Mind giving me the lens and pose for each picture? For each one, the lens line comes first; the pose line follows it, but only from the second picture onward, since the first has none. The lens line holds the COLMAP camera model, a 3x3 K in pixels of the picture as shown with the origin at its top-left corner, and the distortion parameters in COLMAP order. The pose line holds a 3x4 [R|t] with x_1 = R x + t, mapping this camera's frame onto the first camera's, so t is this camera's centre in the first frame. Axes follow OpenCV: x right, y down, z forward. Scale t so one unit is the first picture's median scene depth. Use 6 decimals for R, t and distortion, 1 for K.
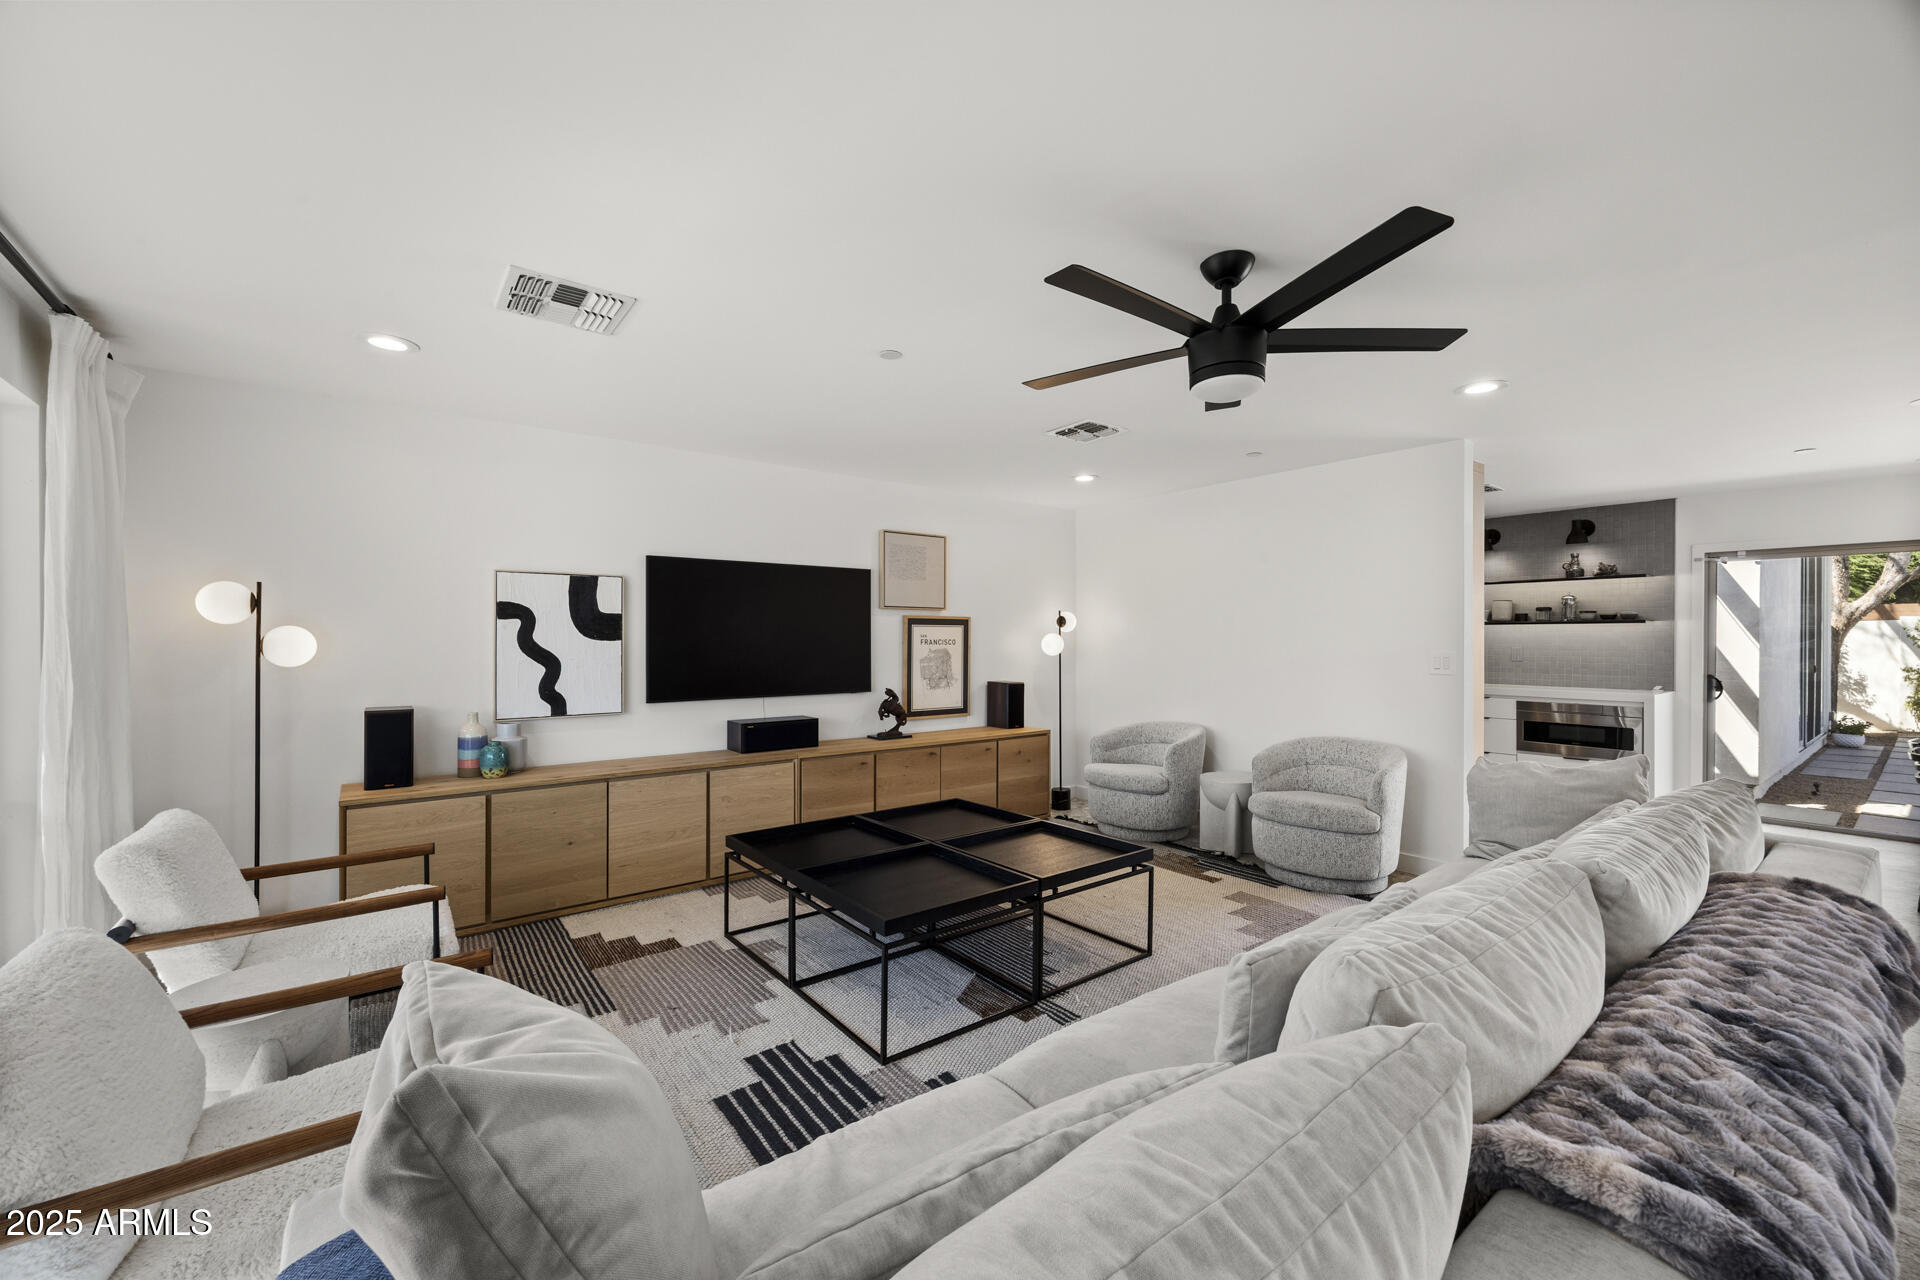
lens RADIAL K [[749.0, 0, 960.6], [0, 749.0, 645.9], [0, 0, 1]] dist [0.000260, 0.000065]
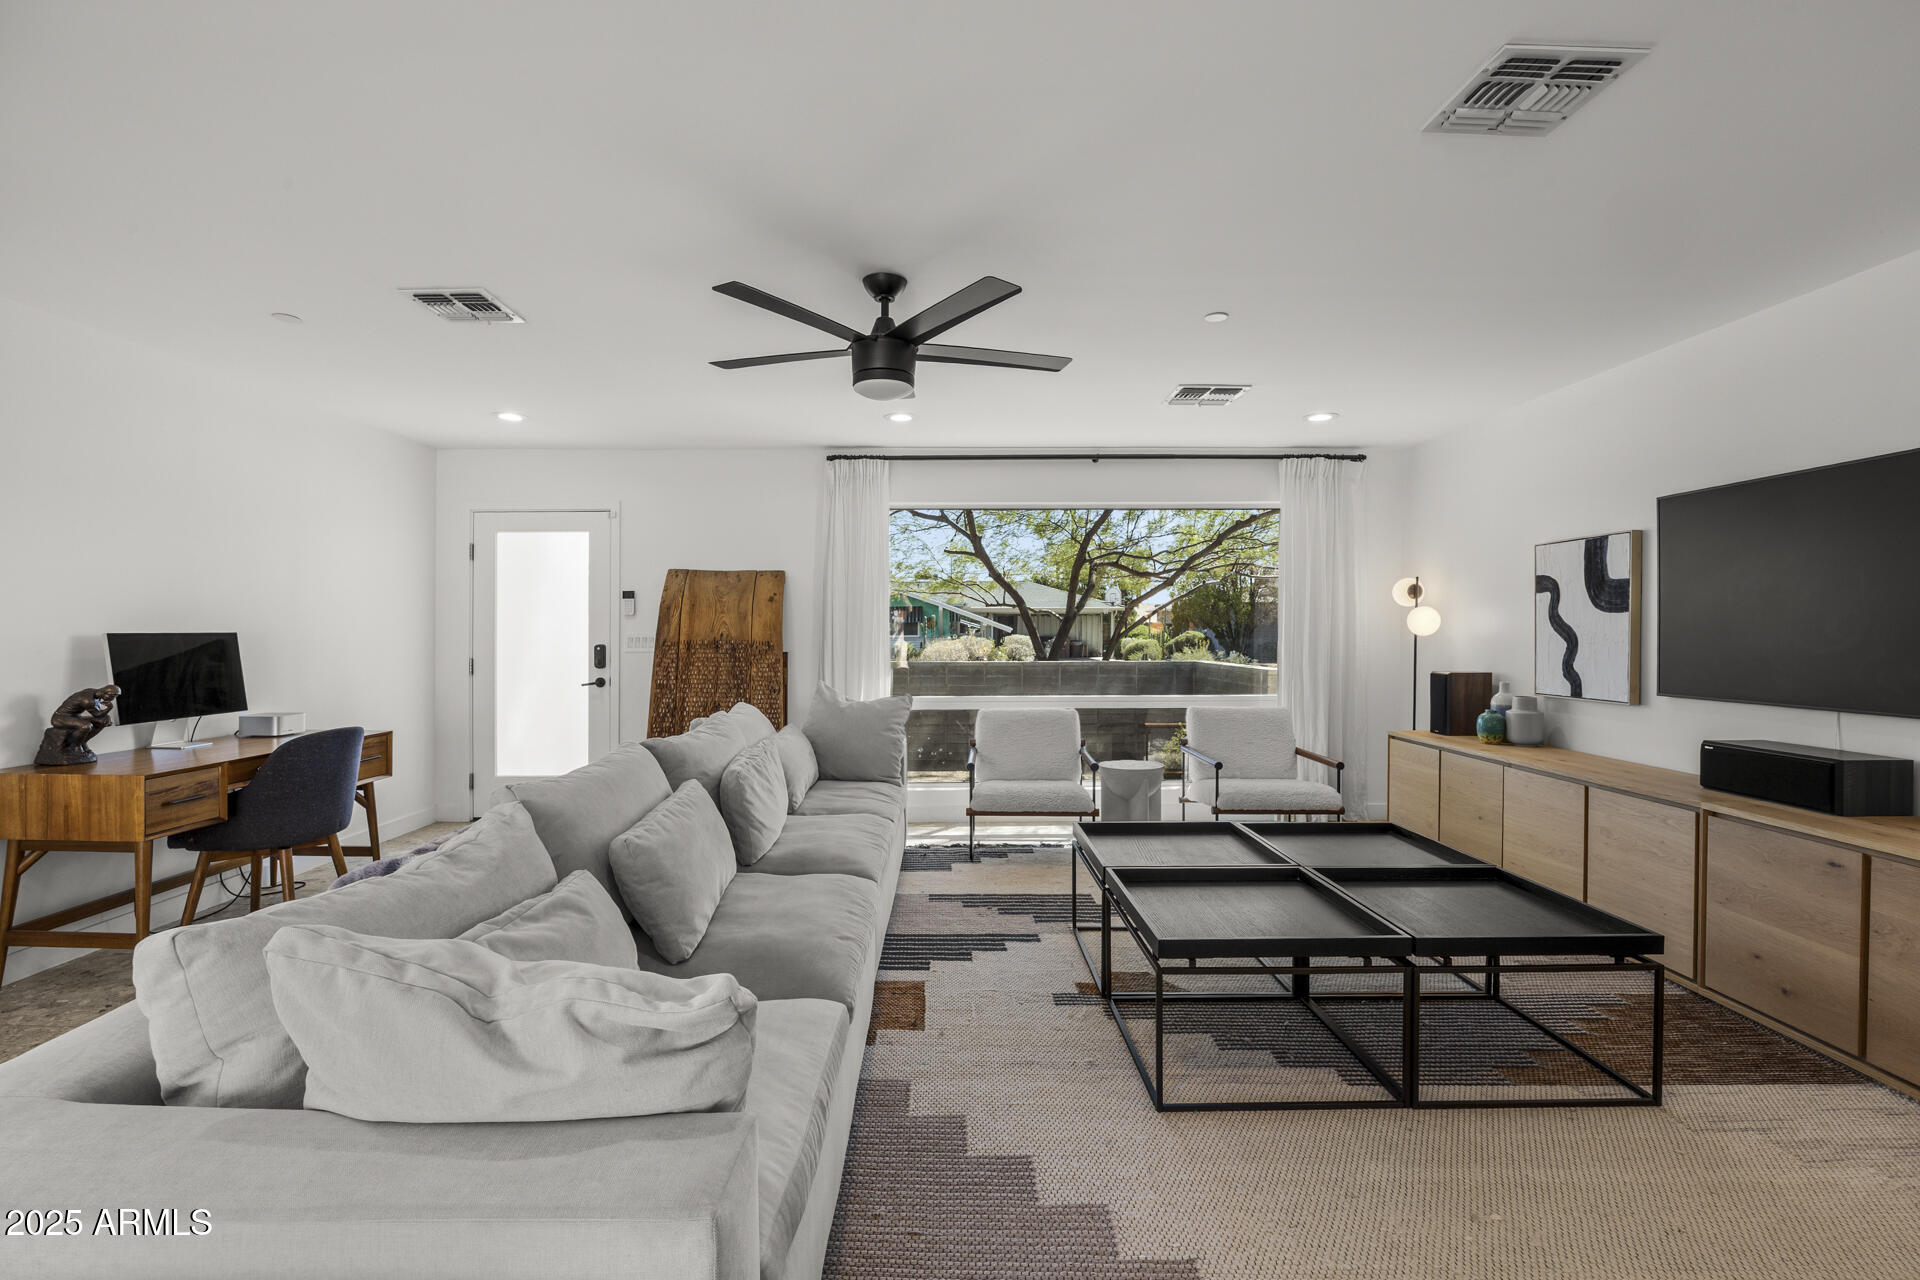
lens RADIAL K [[813.2, 0, 957.0], [0, 813.2, 648.2], [0, 0, 1]] dist [-0.015463, -0.000008]
pose [[-0.589474, 0.021621, -0.807498, 0.686374], [-0.003780, 0.999557, 0.029523, 0.008521], [0.807779, 0.020456, -0.589131, 0.971789]]
